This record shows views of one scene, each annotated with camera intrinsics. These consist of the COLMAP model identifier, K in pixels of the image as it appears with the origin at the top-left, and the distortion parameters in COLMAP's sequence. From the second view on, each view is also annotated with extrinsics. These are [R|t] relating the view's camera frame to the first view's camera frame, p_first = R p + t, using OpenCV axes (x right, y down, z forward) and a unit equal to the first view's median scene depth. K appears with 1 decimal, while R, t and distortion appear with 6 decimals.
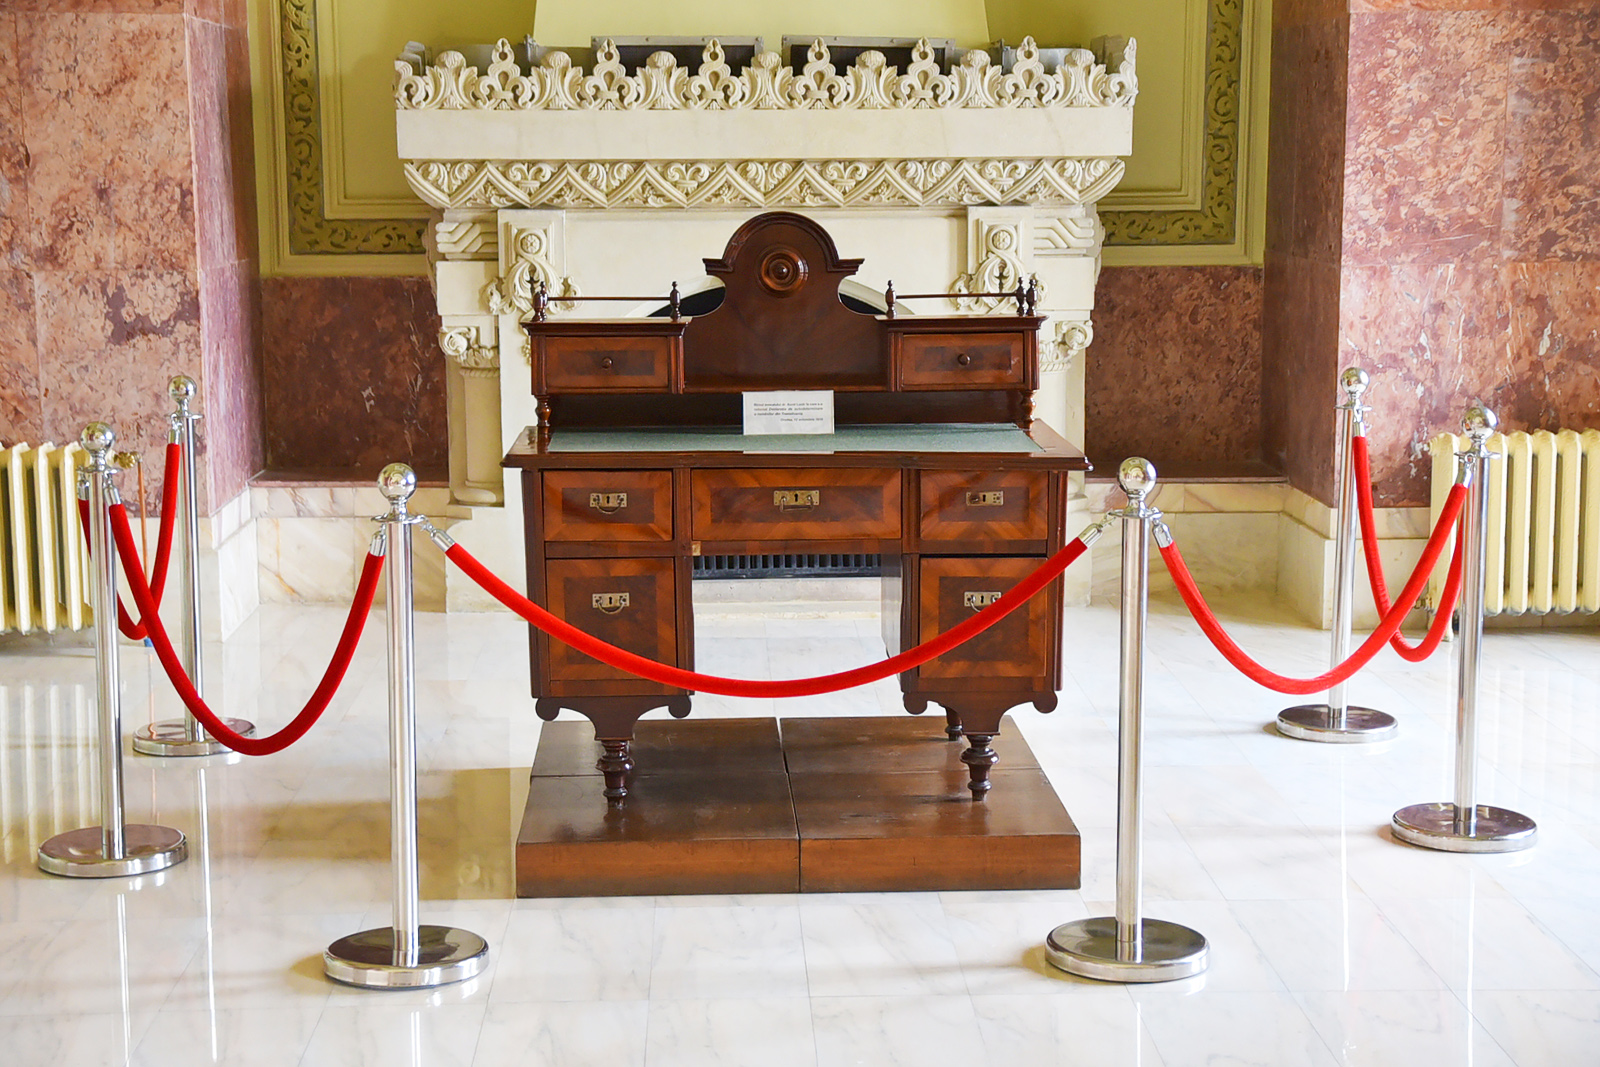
lens RADIAL K [[2667.8, 0, 800.0], [0, 2667.8, 533.5], [0, 0, 1]] dist [0.021808, 0.054453]
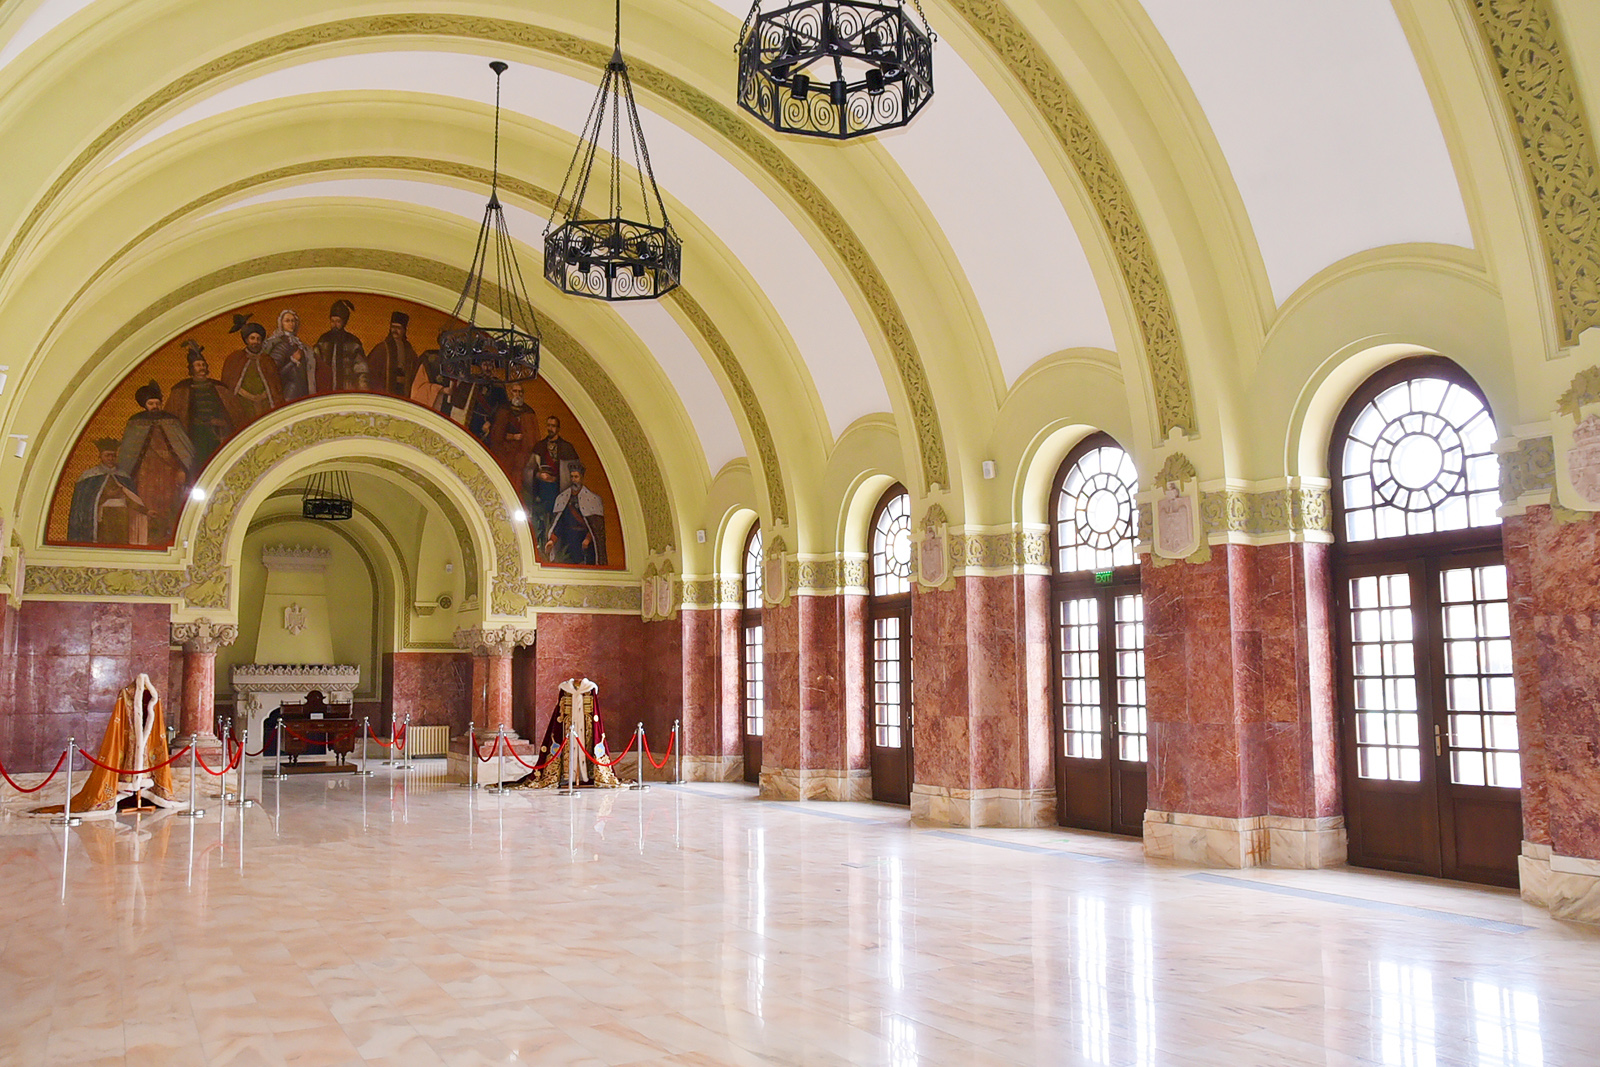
lens RADIAL K [[1170.8, 0, 800.0], [0, 1170.8, 533.5], [0, 0, 1]] dist [-0.141047, 0.115404]
pose [[0.875088, 0.055686, 0.480750, -0.281825], [0.072921, 0.966846, -0.244727, 0.251168], [-0.478439, 0.249215, 0.842014, -1.834390]]
